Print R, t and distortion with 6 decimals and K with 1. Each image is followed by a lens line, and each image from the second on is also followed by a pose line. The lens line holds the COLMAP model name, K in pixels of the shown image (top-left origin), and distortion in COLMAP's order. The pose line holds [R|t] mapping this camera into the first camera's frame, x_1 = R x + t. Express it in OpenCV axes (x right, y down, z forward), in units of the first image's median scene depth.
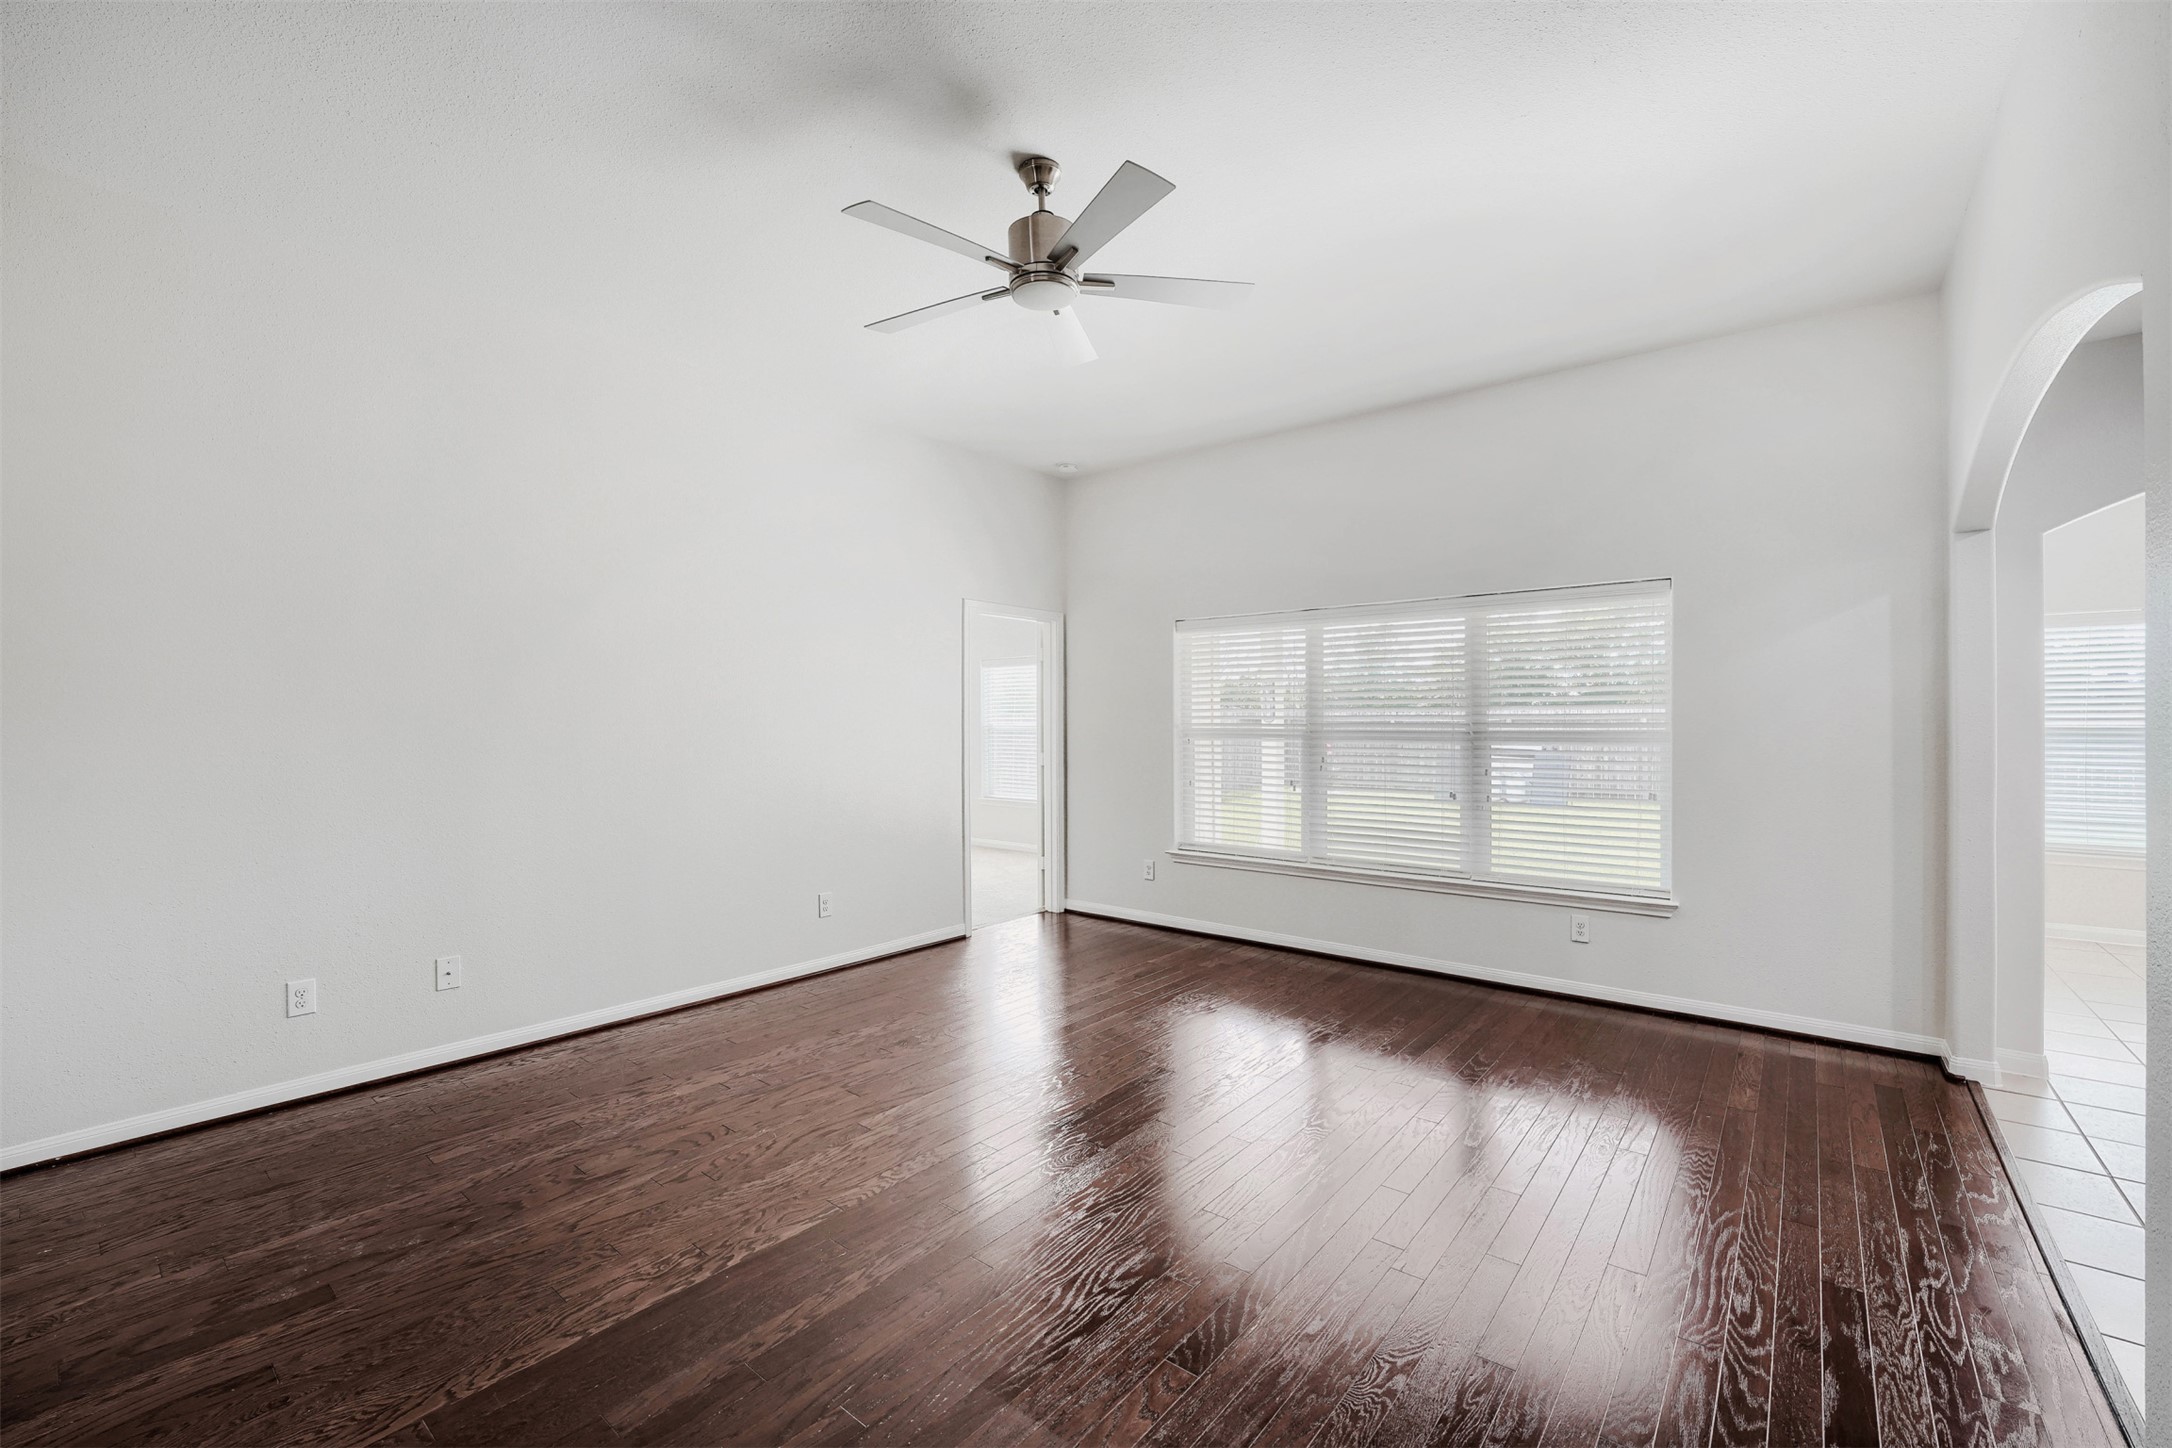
lens RADIAL K [[901.4, 0, 1081.5], [0, 901.4, 721.7], [0, 0, 1]] dist [-0.009907, 0.000222]
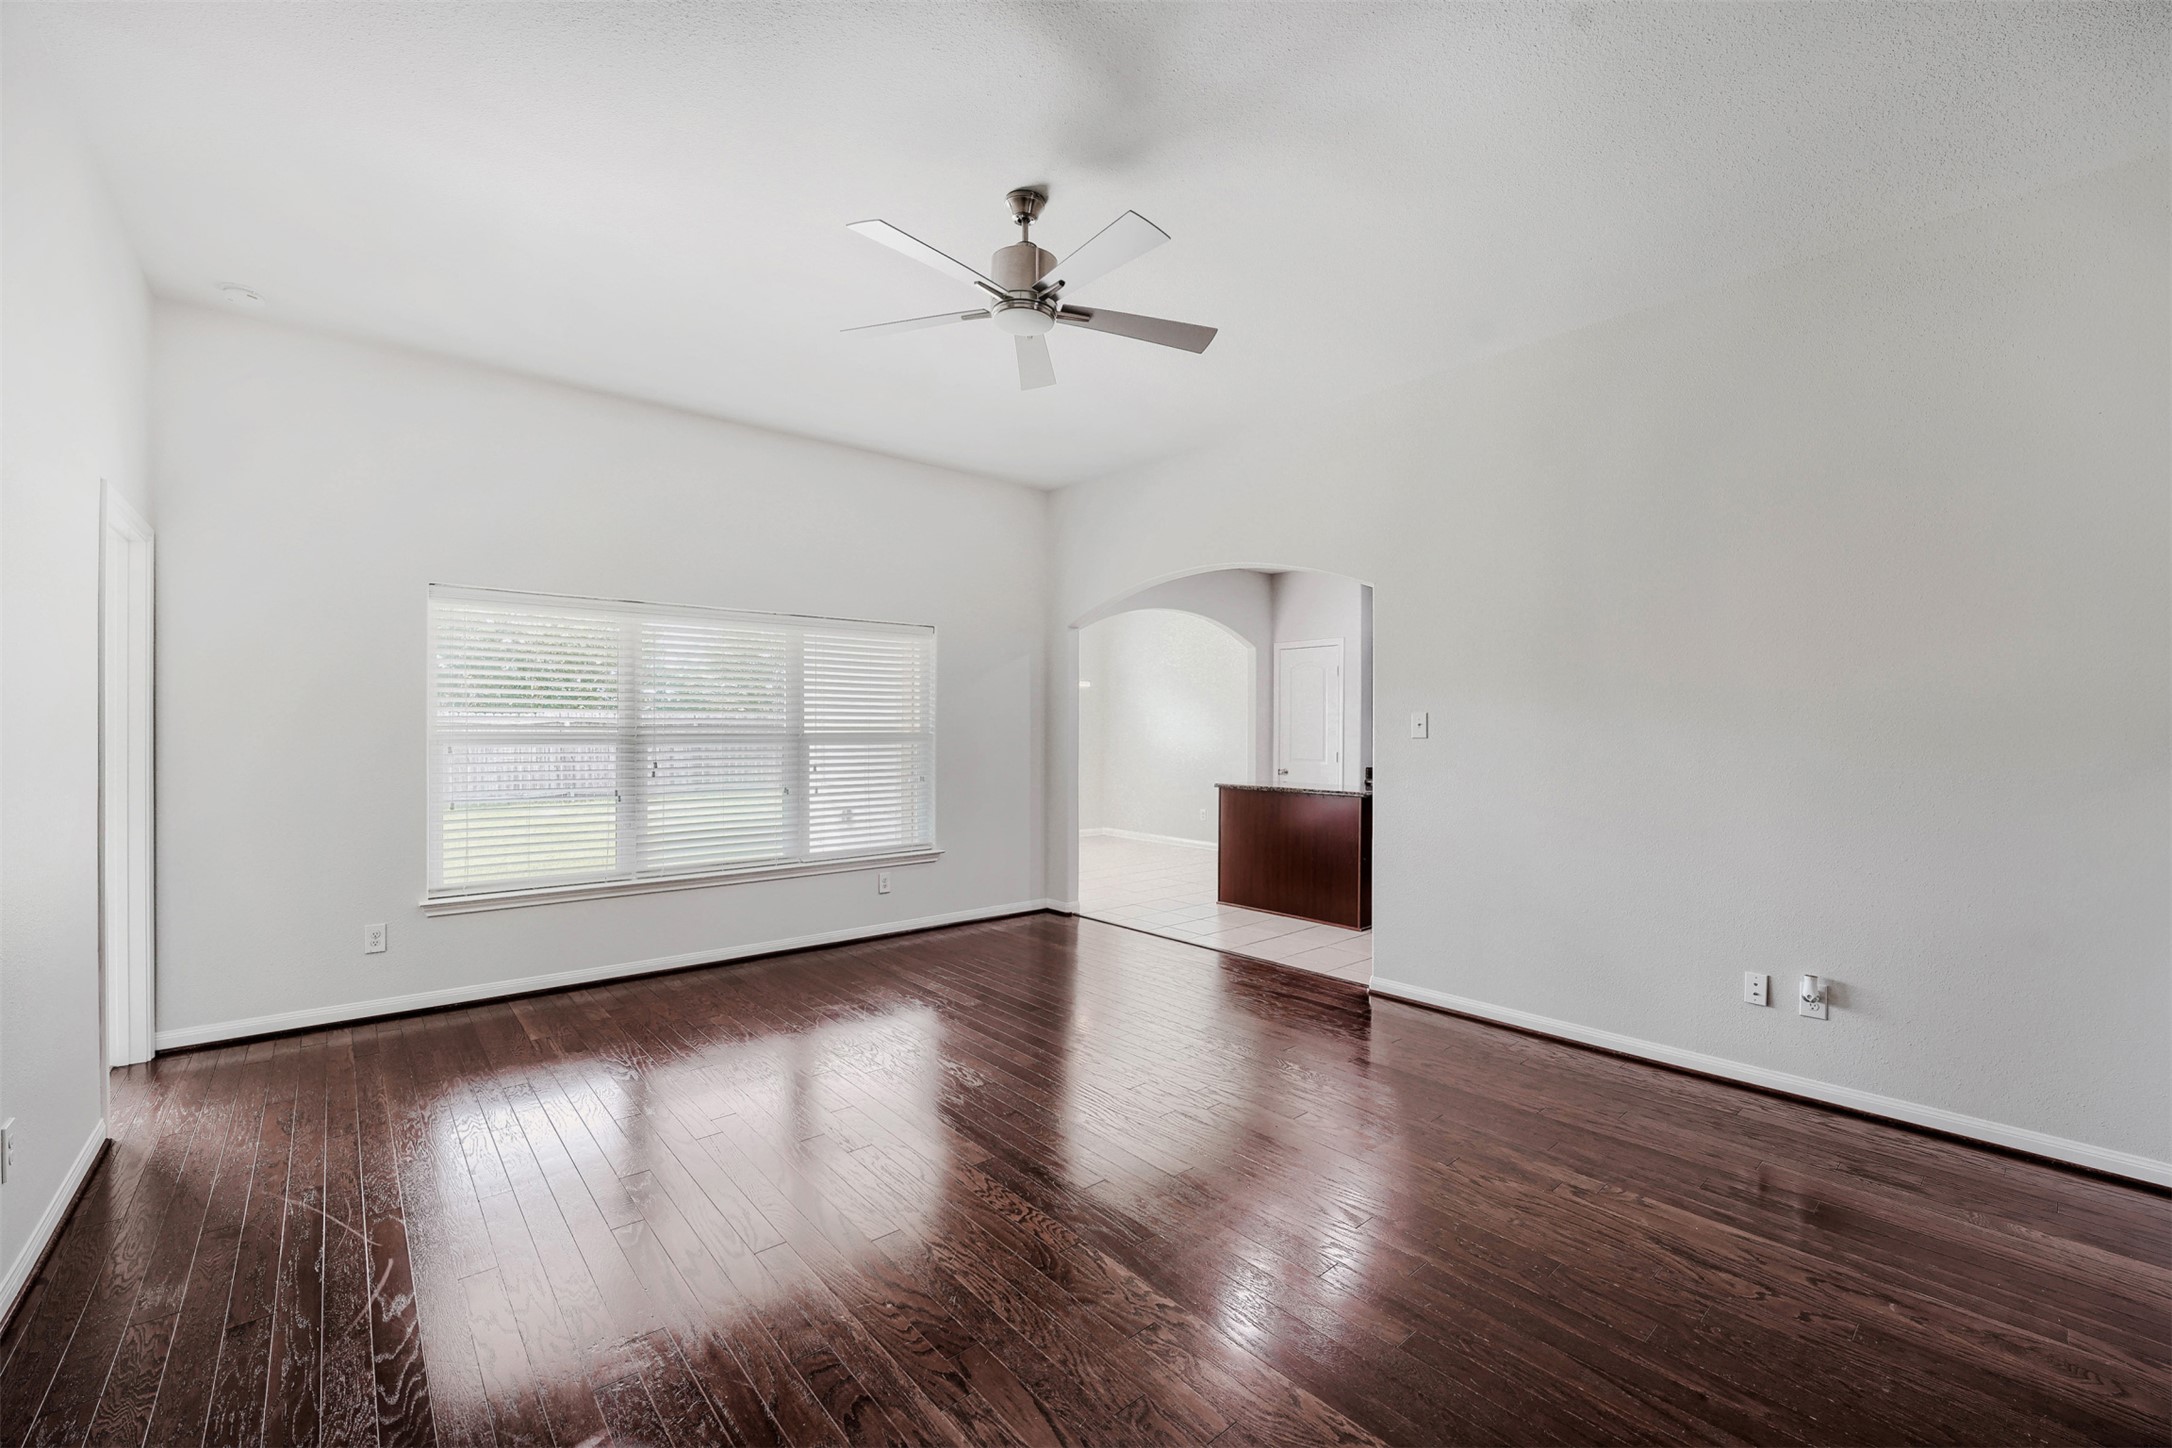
lens RADIAL K [[901.4, 0, 1081.5], [0, 901.4, 721.7], [0, 0, 1]] dist [-0.009907, 0.000222]
pose [[0.179046, 0.005952, 0.983823, -0.603548], [-0.002926, 0.999981, -0.005517, 0.001229], [-0.983836, -0.001890, 0.179059, 0.420230]]
